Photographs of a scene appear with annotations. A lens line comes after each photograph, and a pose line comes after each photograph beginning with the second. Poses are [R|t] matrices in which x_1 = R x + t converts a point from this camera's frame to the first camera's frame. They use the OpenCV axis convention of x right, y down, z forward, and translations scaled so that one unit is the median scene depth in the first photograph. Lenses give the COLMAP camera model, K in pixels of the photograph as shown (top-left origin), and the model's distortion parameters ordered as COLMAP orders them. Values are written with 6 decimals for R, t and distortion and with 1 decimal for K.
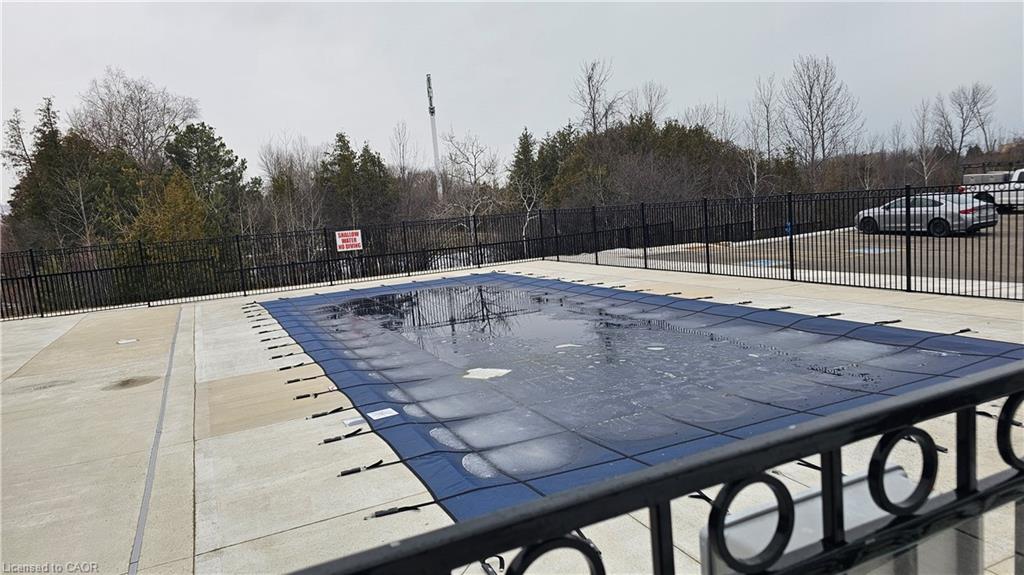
lens RADIAL K [[678.2, 0, 496.2], [0, 678.2, 287.1], [0, 0, 1]] dist [0.050177, -0.019512]
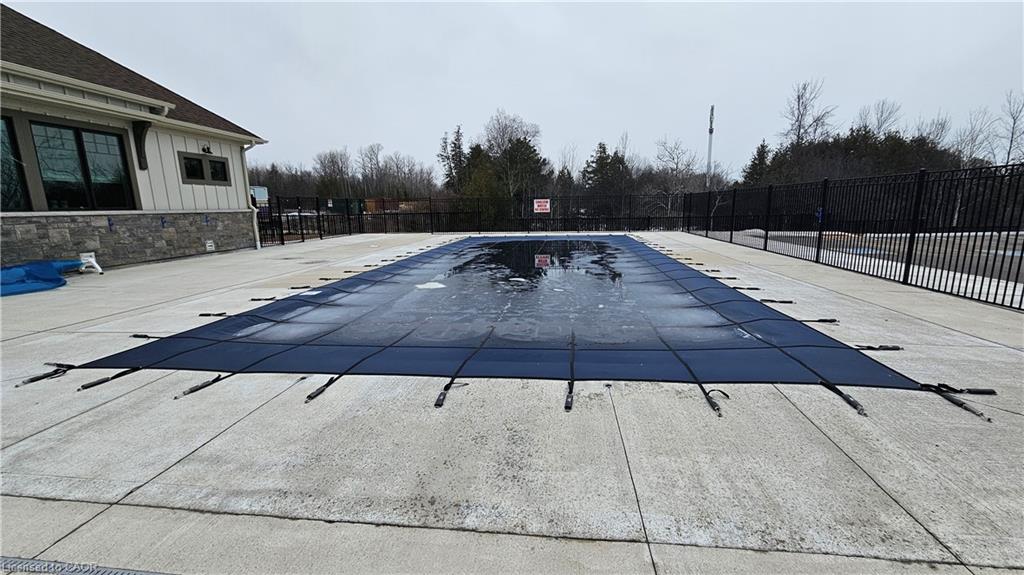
lens RADIAL K [[413.4, 0, 518.9], [0, 413.4, 284.9], [0, 0, 1]] dist [-0.003115, 0.000593]
pose [[0.862854, 0.158913, -0.479824, 0.112846], [-0.111597, 0.985760, 0.125792, -0.001364], [0.492981, -0.054993, 0.868300, 0.064101]]
